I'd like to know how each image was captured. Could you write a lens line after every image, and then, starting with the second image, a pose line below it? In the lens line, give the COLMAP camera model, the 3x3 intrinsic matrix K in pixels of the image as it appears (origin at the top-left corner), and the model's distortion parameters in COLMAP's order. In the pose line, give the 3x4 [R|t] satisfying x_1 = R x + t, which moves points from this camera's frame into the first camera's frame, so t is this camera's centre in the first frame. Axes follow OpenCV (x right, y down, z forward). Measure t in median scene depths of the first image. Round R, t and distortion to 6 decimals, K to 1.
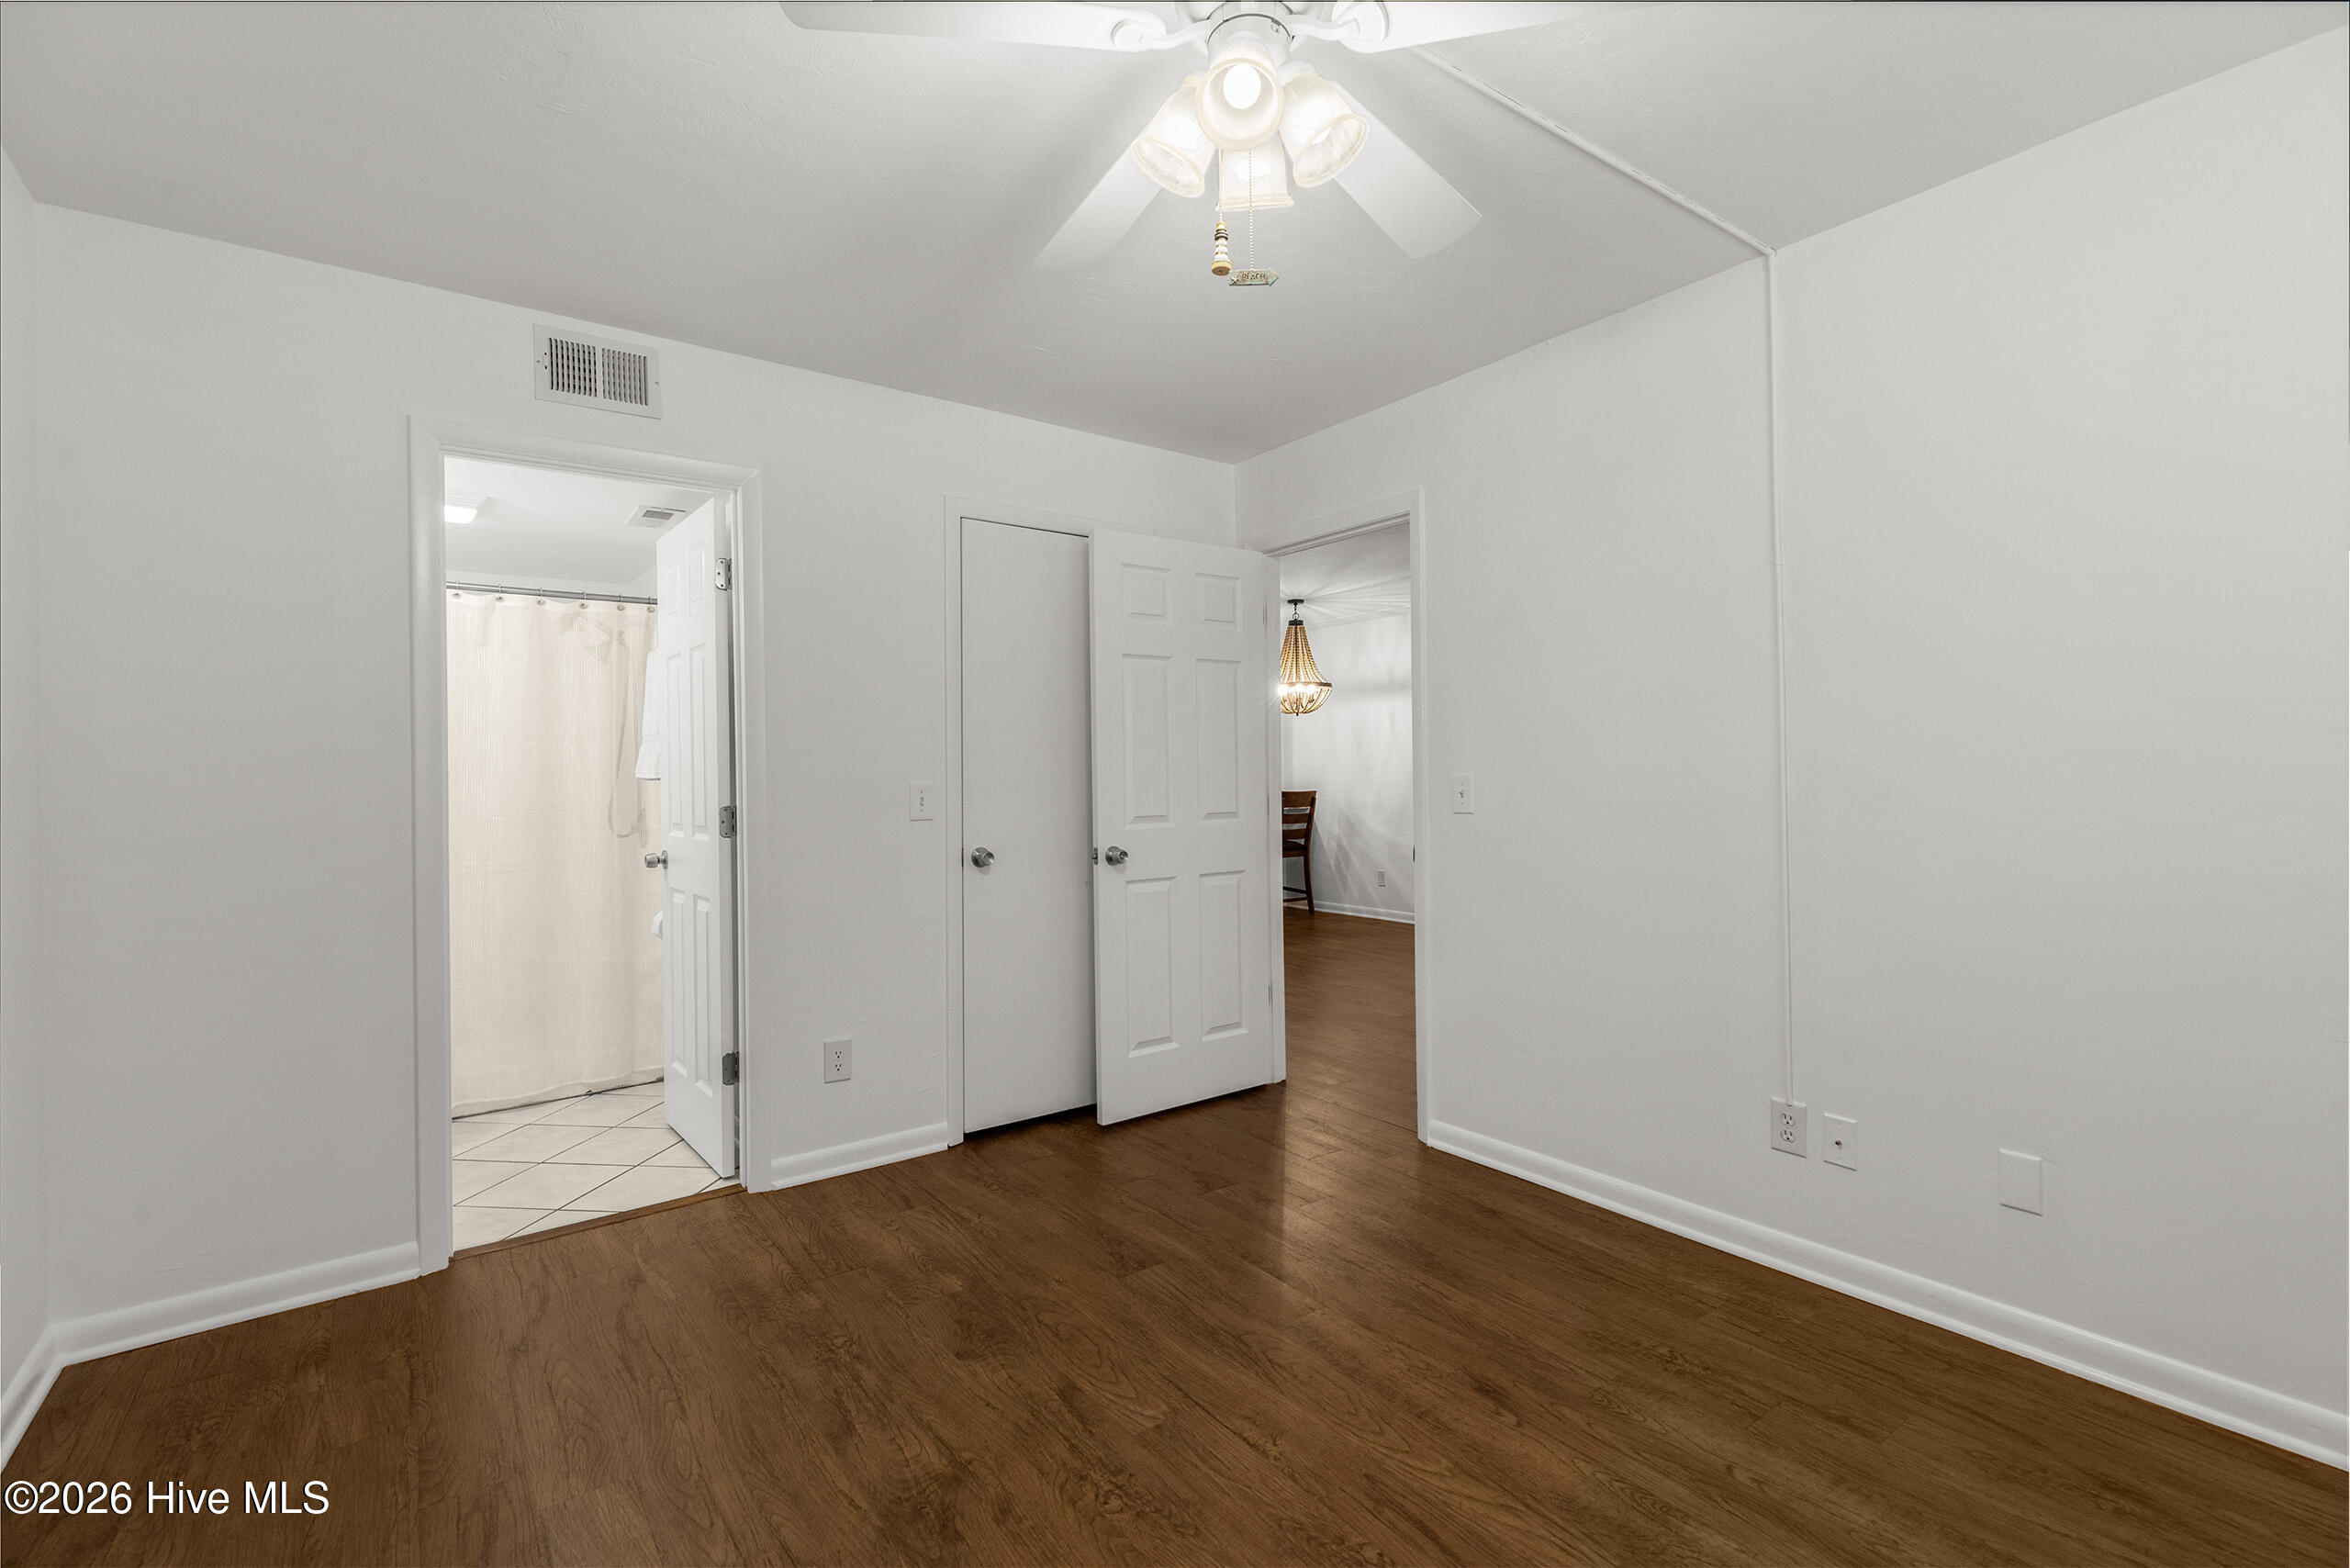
lens RADIAL K [[1054.6, 0, 1193.0], [0, 1054.6, 748.4], [0, 0, 1]] dist [0.007670, -0.000588]
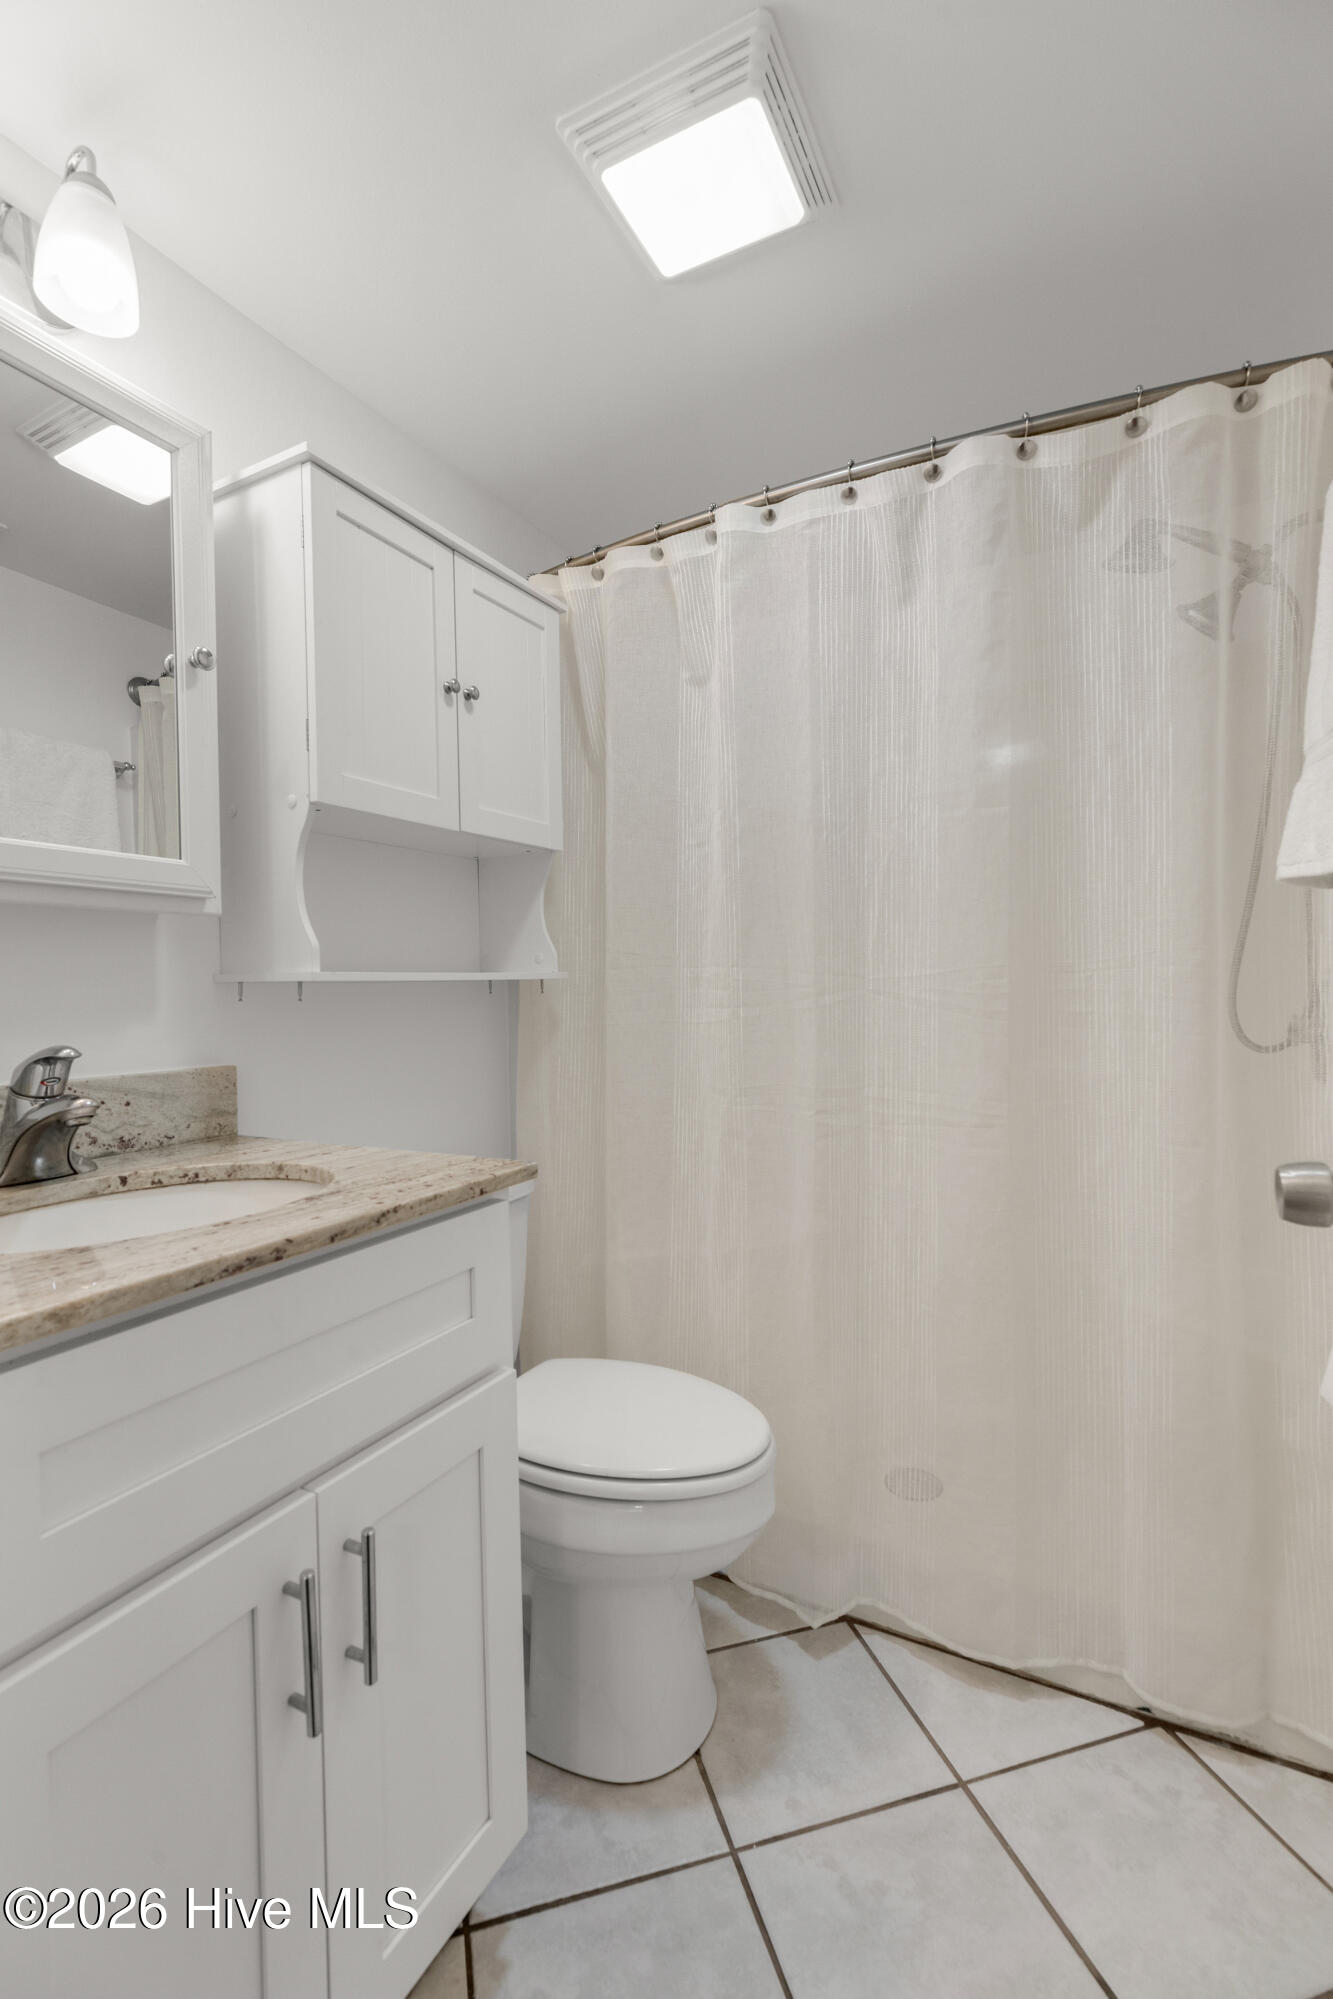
lens RADIAL K [[897.1, 0, 672.2], [0, 897.1, 1001.5], [0, 0, 1]] dist [0.007670, -0.000588]
pose [[0.418113, 0.023065, -0.908102, -0.424446], [0.031649, 0.998701, 0.039938, 0.058224], [0.907844, -0.045440, 0.416840, 0.856746]]
